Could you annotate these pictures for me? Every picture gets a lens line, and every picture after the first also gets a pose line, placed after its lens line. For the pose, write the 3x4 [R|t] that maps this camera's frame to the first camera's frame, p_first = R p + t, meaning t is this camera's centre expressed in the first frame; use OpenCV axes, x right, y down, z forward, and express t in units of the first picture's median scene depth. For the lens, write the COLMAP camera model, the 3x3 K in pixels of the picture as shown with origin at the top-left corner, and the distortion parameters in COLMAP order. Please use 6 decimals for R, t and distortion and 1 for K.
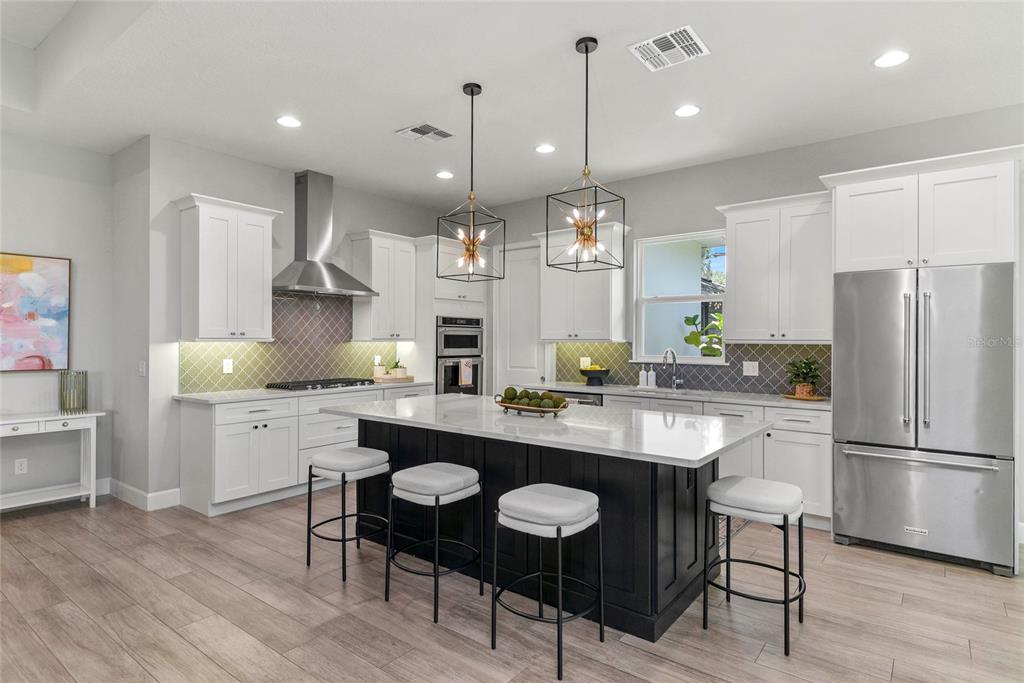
lens RADIAL K [[544.6, 0, 519.6], [0, 544.6, 342.1], [0, 0, 1]] dist [0.003448, -0.001012]
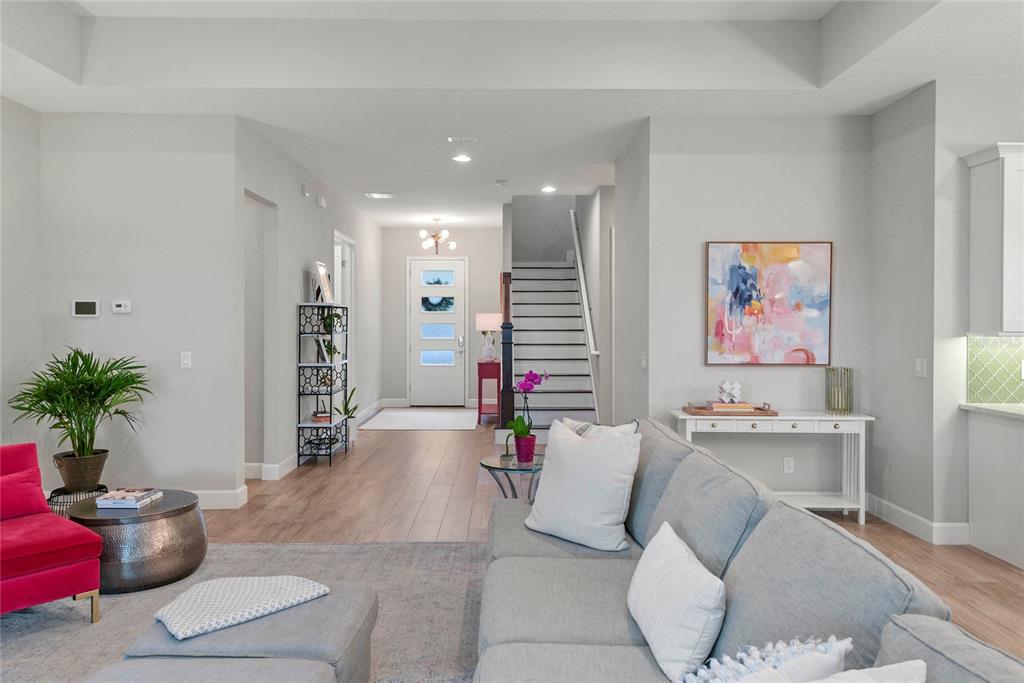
lens RADIAL K [[745.2, 0, 492.8], [0, 745.2, 328.6], [0, 0, 1]] dist [0.006637, -0.008149]
pose [[0.591868, 0.004515, -0.806022, -0.166813], [0.000192, 0.999983, 0.005742, -0.017078], [0.806035, -0.003553, 0.591857, -0.179932]]
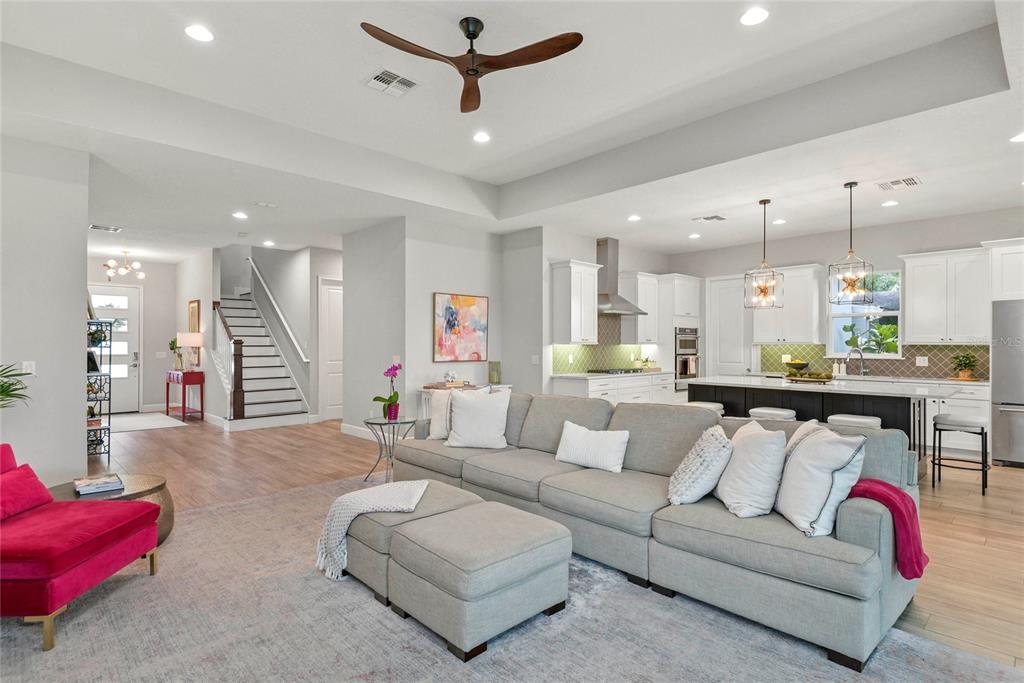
lens RADIAL K [[521.7, 0, 508.9], [0, 521.7, 348.2], [0, 0, 1]] dist [0.002832, -0.002344]
pose [[0.986623, -0.001473, -0.163012, -0.495417], [0.002041, 0.999992, 0.003316, 0.005448], [0.163006, -0.003605, 0.986618, -0.646329]]
